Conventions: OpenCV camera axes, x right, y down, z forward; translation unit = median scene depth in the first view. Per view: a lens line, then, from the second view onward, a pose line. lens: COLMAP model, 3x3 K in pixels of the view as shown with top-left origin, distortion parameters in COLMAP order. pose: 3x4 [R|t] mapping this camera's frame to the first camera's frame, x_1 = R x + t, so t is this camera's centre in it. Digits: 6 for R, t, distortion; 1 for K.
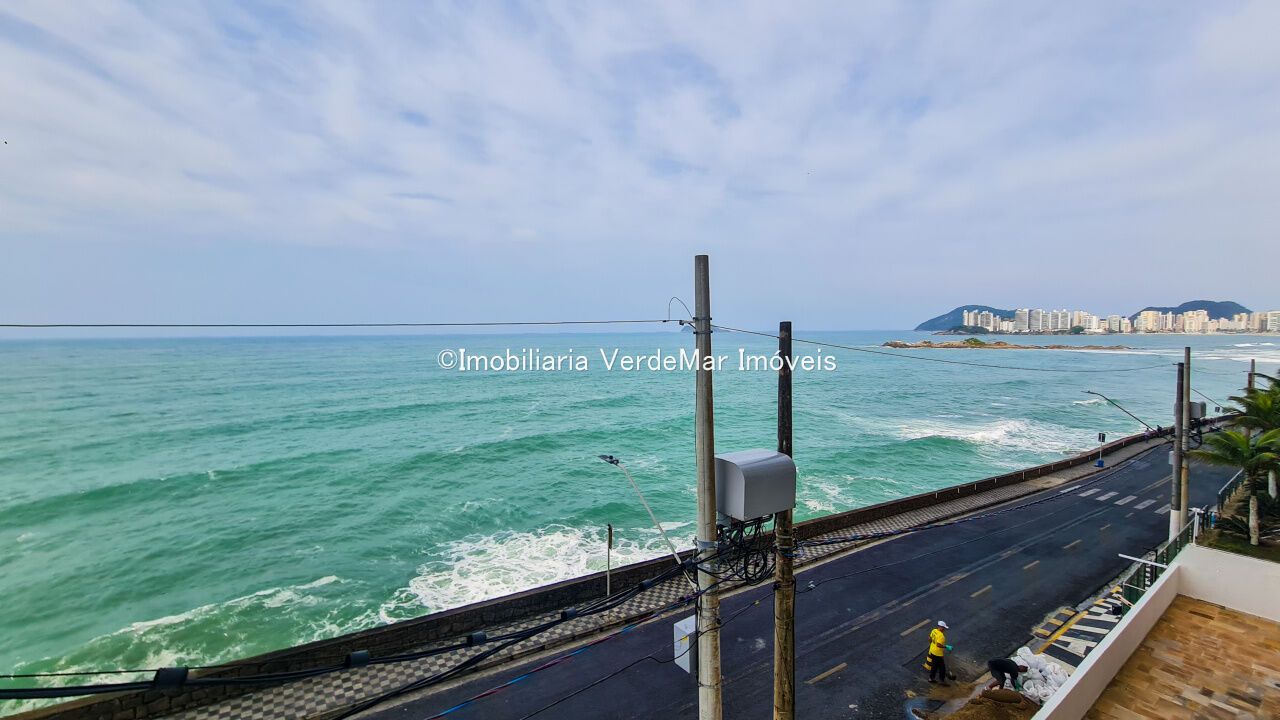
lens RADIAL K [[530.2, 0, 638.4], [0, 530.2, 365.4], [0, 0, 1]] dist [-0.000781, 0.000126]
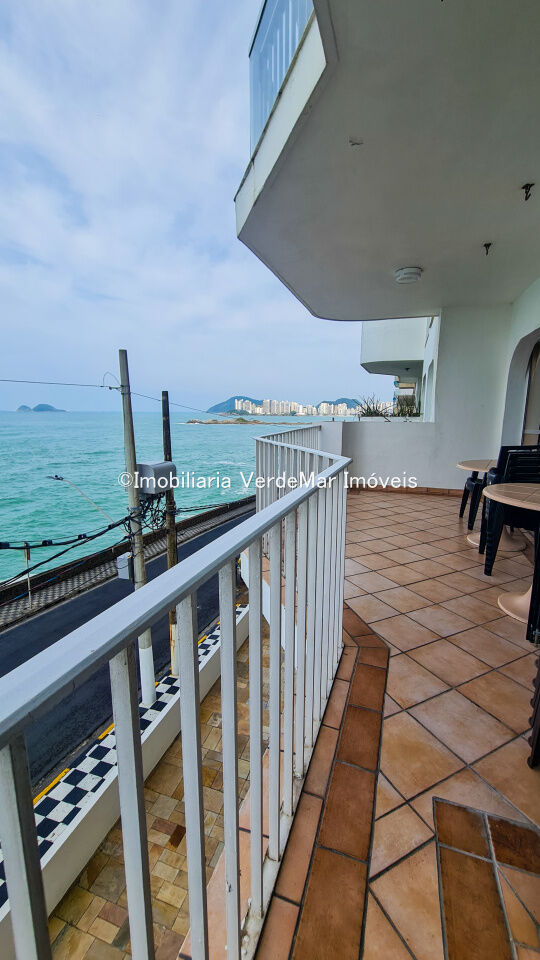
lens RADIAL K [[396.6, 0, 264.8], [0, 396.6, 479.2], [0, 0, 1]] dist [-0.000420, -0.000431]
pose [[0.813239, -0.084015, 0.575834, -0.260173], [0.022666, 0.993346, 0.112920, 0.074695], [-0.581489, -0.078779, 0.809731, -0.345657]]
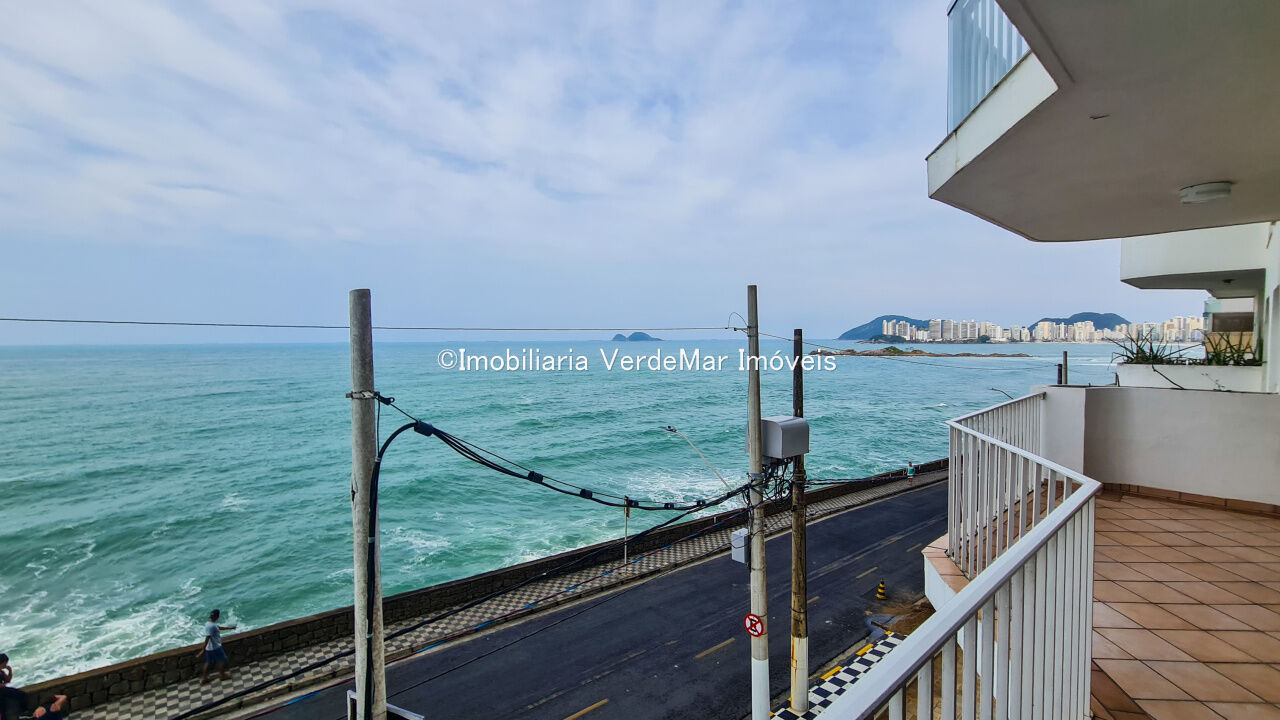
lens RADIAL K [[528.7, 0, 632.7], [0, 528.7, 363.4], [0, 0, 1]] dist [-0.000420, -0.000431]
pose [[0.994495, -0.002938, 0.104745, -0.334400], [0.004903, 0.999817, -0.018505, 0.038498], [-0.104671, 0.018917, 0.994327, -0.416278]]
